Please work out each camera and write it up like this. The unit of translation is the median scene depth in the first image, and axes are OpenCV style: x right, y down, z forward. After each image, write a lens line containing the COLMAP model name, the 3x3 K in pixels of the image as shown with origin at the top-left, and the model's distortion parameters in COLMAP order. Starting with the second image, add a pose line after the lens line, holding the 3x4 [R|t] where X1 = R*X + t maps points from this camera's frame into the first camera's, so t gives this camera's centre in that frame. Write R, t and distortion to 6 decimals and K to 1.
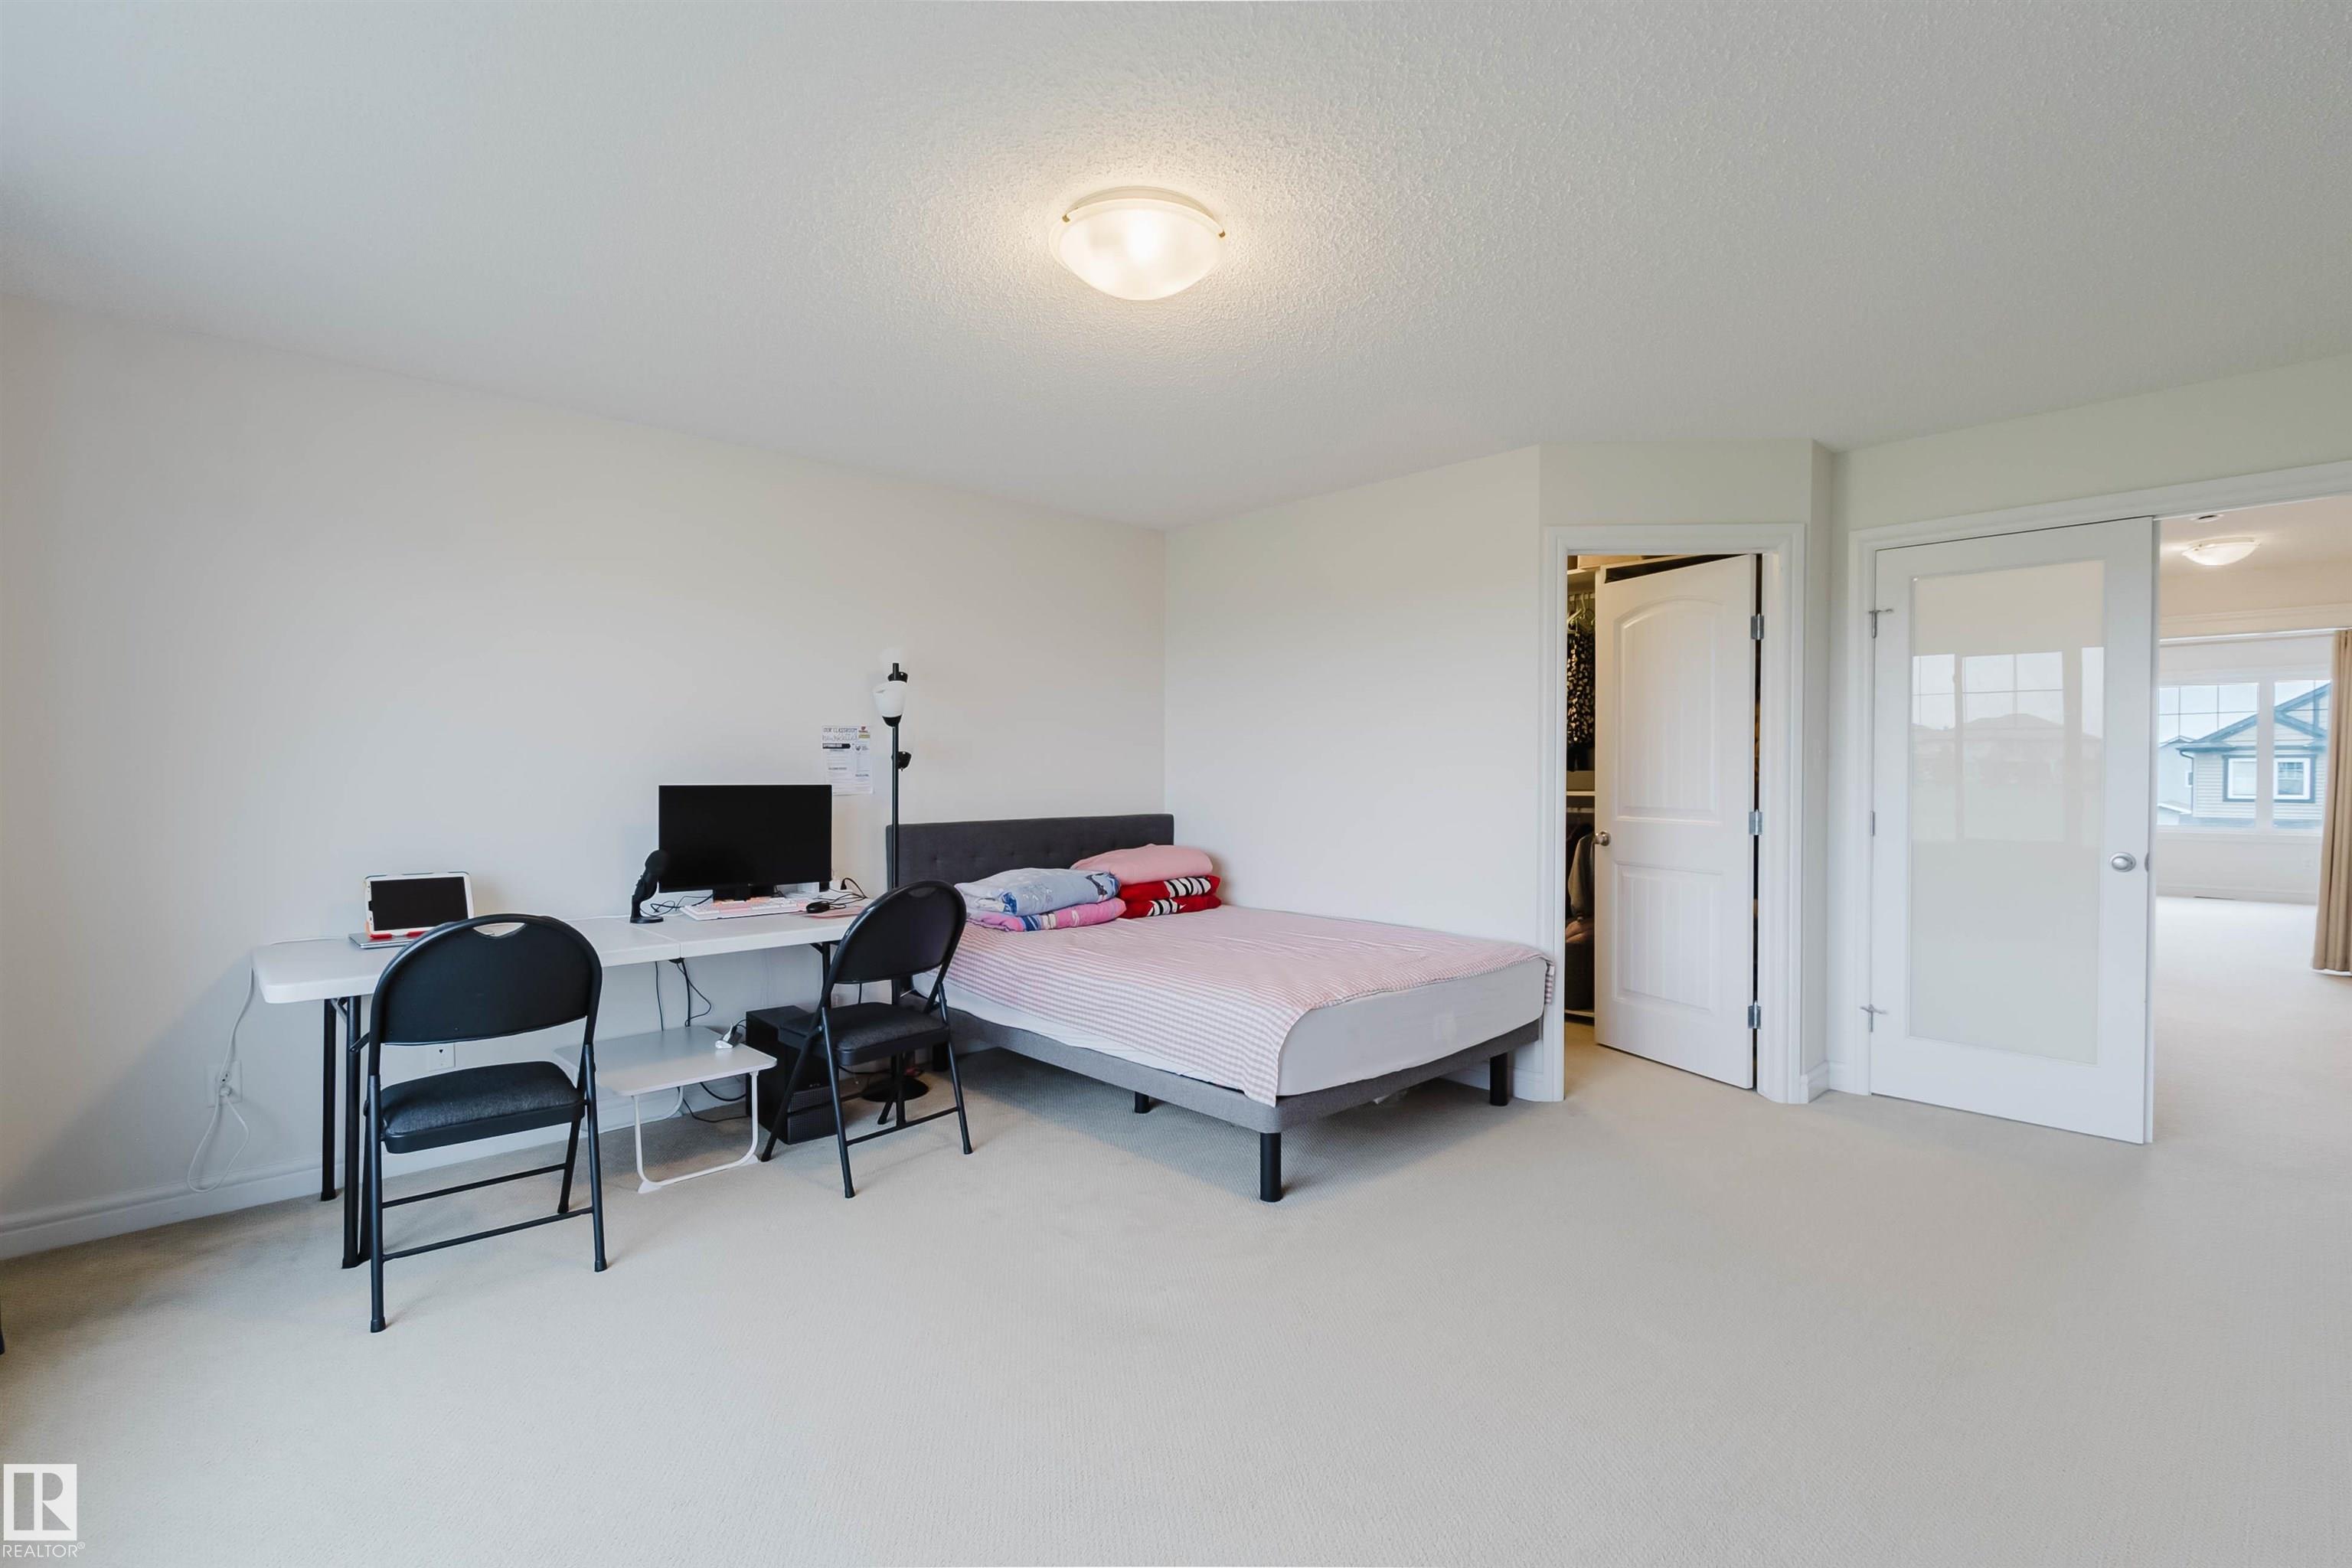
lens RADIAL K [[1009.9, 0, 1183.6], [0, 1009.9, 791.5], [0, 0, 1]] dist [0.000943, 0.000259]
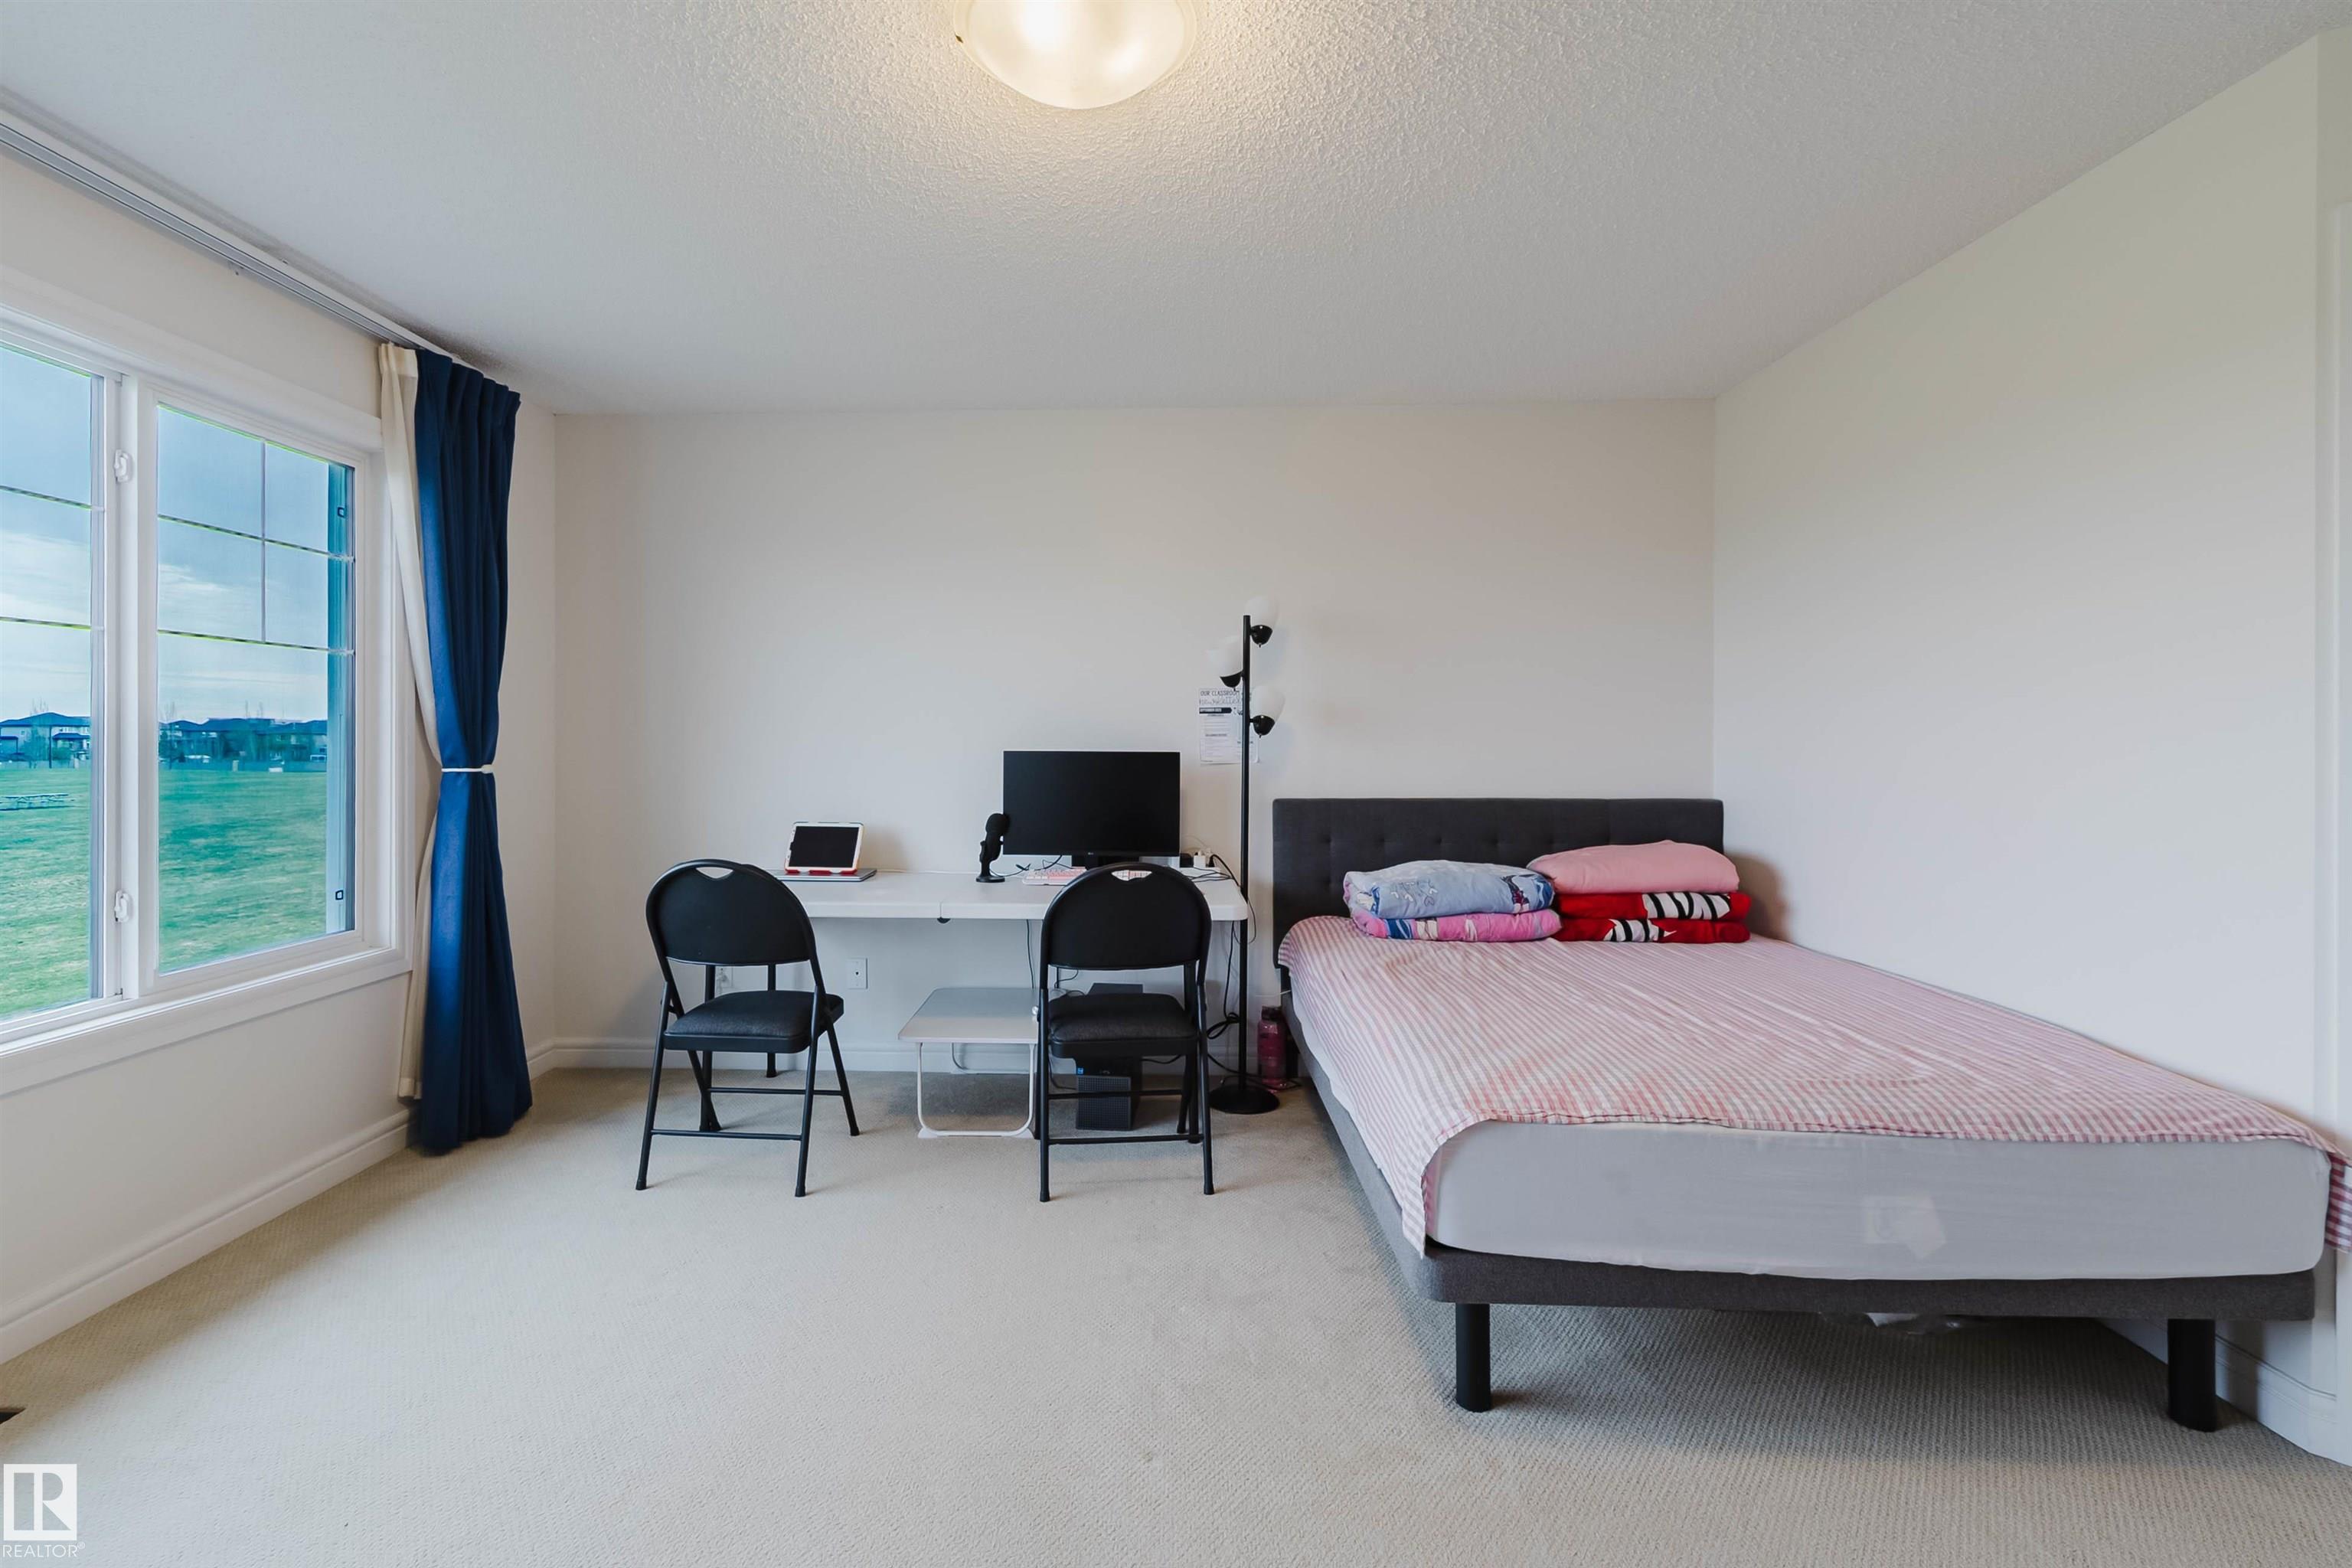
lens RADIAL K [[1061.2, 0, 1169.8], [0, 1061.2, 757.8], [0, 0, 1]] dist [0.000123, 0.000584]
pose [[0.713182, 0.009846, -0.700910, 0.302578], [-0.014657, 0.999892, -0.000868, -0.000341], [0.700826, 0.010892, 0.713249, 0.279734]]
